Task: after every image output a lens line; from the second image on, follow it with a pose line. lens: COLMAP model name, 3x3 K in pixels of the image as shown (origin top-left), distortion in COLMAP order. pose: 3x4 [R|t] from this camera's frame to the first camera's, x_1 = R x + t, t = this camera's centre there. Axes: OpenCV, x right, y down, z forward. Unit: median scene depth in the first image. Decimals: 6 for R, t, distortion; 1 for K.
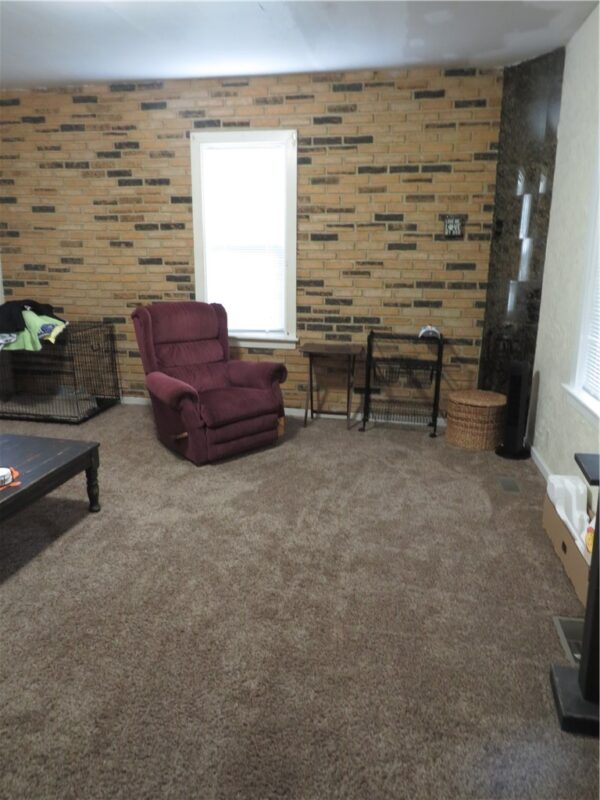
lens RADIAL K [[561.7, 0, 300.0], [0, 561.7, 400.0], [0, 0, 1]] dist [-0.042803, -0.003247]
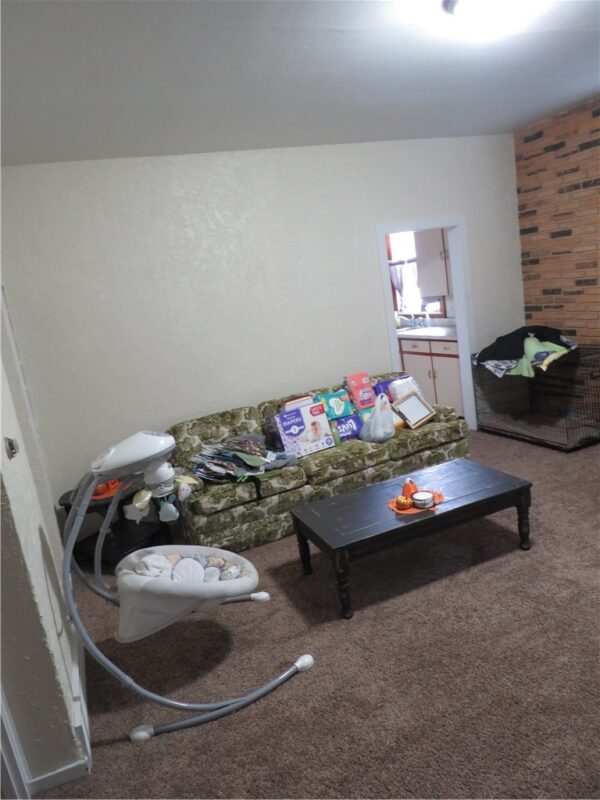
lens RADIAL K [[561.7, 0, 300.0], [0, 561.7, 400.0], [0, 0, 1]] dist [-0.042803, -0.003247]
pose [[0.520022, 0.075126, -0.850843, 0.173906], [-0.064564, 0.996732, 0.048546, -0.062190], [0.851709, 0.029689, 0.523173, 0.077316]]
